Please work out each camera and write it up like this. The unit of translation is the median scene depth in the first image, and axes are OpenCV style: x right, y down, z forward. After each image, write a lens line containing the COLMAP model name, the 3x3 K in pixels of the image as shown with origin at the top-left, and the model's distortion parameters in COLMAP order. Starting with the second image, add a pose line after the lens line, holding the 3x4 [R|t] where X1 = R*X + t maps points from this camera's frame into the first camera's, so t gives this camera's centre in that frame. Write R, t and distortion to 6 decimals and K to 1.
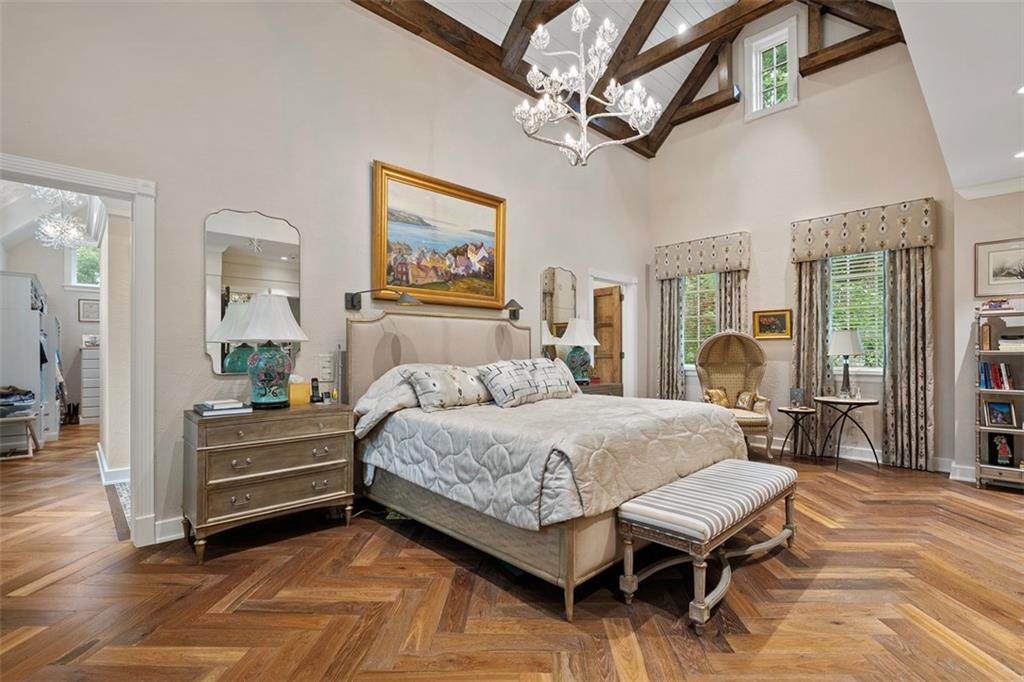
lens RADIAL K [[468.5, 0, 513.1], [0, 468.5, 344.7], [0, 0, 1]] dist [-0.004717, -0.000447]
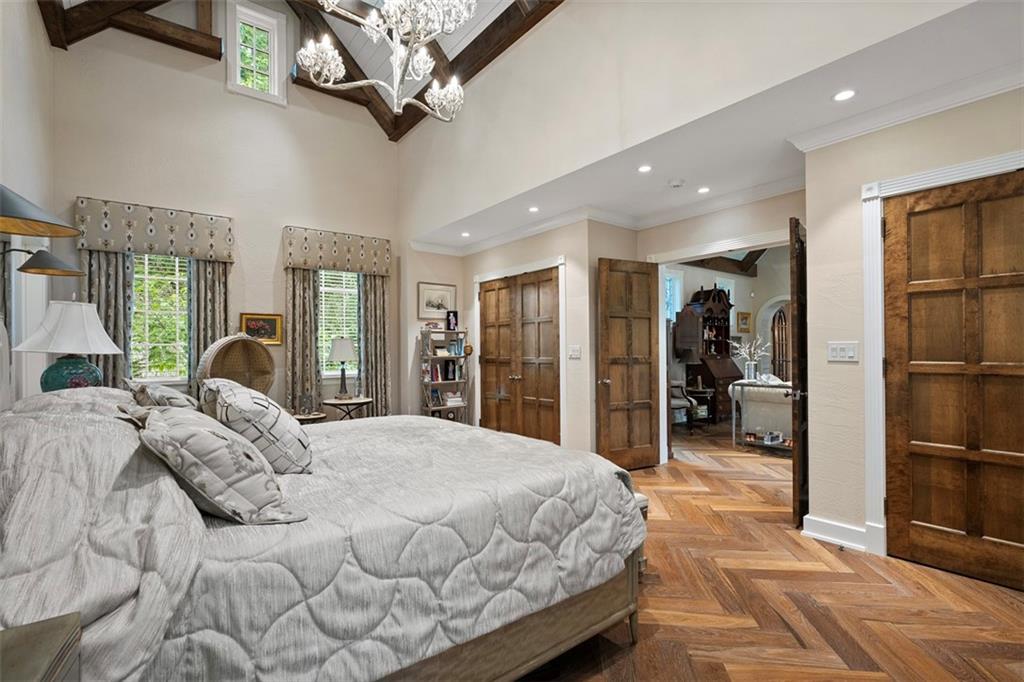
lens RADIAL K [[468.5, 0, 512.6], [0, 468.5, 348.3], [0, 0, 1]] dist [-0.004717, -0.000447]
pose [[0.095291, 0.006373, 0.995429, -0.329386], [-0.006315, 0.999963, -0.005797, -0.002983], [-0.995429, -0.005734, 0.095327, 0.441024]]
